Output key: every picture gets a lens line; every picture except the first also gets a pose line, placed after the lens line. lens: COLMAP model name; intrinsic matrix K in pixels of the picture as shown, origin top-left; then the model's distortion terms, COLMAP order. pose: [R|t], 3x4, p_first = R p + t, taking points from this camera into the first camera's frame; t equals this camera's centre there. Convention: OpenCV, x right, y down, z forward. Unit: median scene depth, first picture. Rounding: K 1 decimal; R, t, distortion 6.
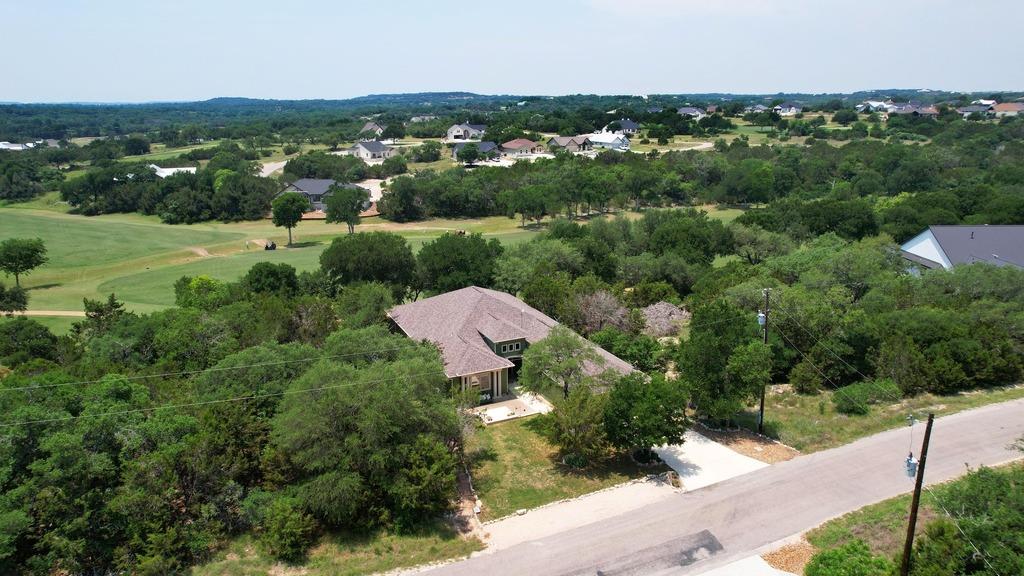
lens RADIAL K [[653.9, 0, 514.7], [0, 653.9, 286.9], [0, 0, 1]] dist [-0.072122, 0.061679]
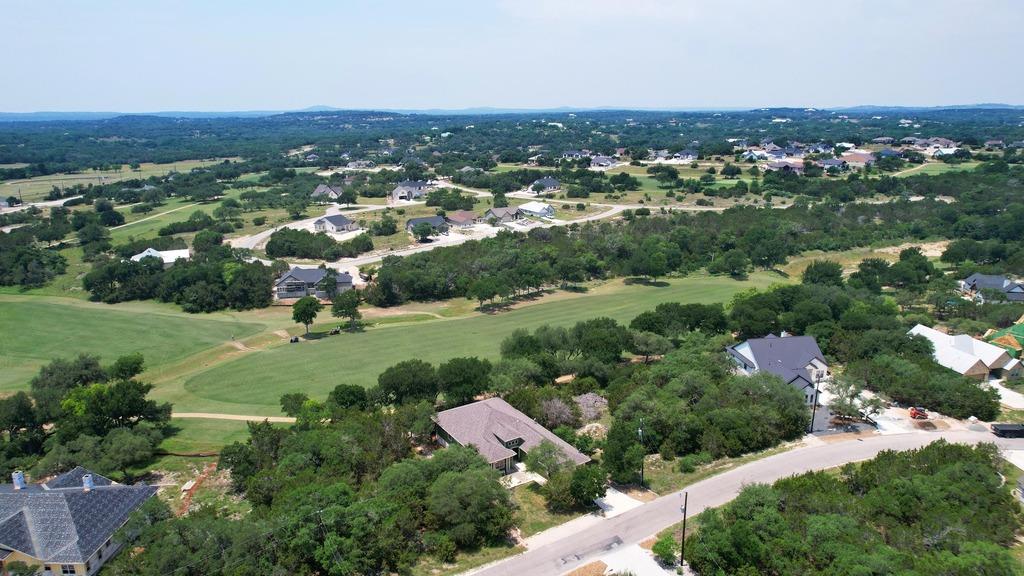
lens RADIAL K [[653.9, 0, 514.7], [0, 653.9, 286.9], [0, 0, 1]] dist [-0.072122, 0.061679]
pose [[0.991958, -0.031022, 0.122707, -0.227078], [0.032390, 0.999433, -0.009166, -0.352474], [-0.122353, 0.013066, 0.992401, -0.889294]]
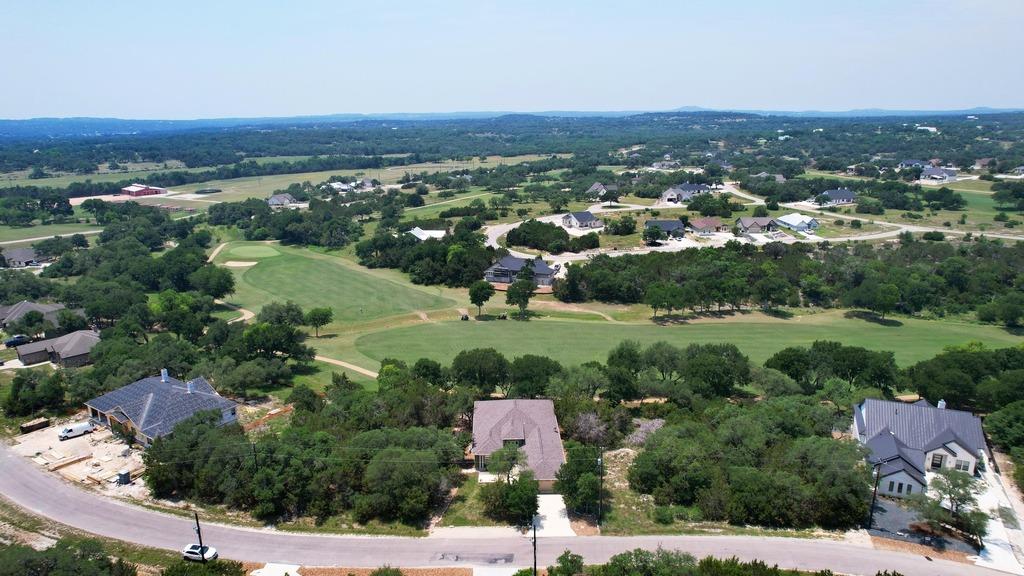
lens RADIAL K [[653.9, 0, 514.7], [0, 653.9, 286.9], [0, 0, 1]] dist [-0.072122, 0.061679]
pose [[0.914538, 0.100909, -0.391710, 0.722586], [-0.105652, 0.994358, 0.009490, -0.389213], [0.390458, 0.032706, 0.920040, -0.760592]]
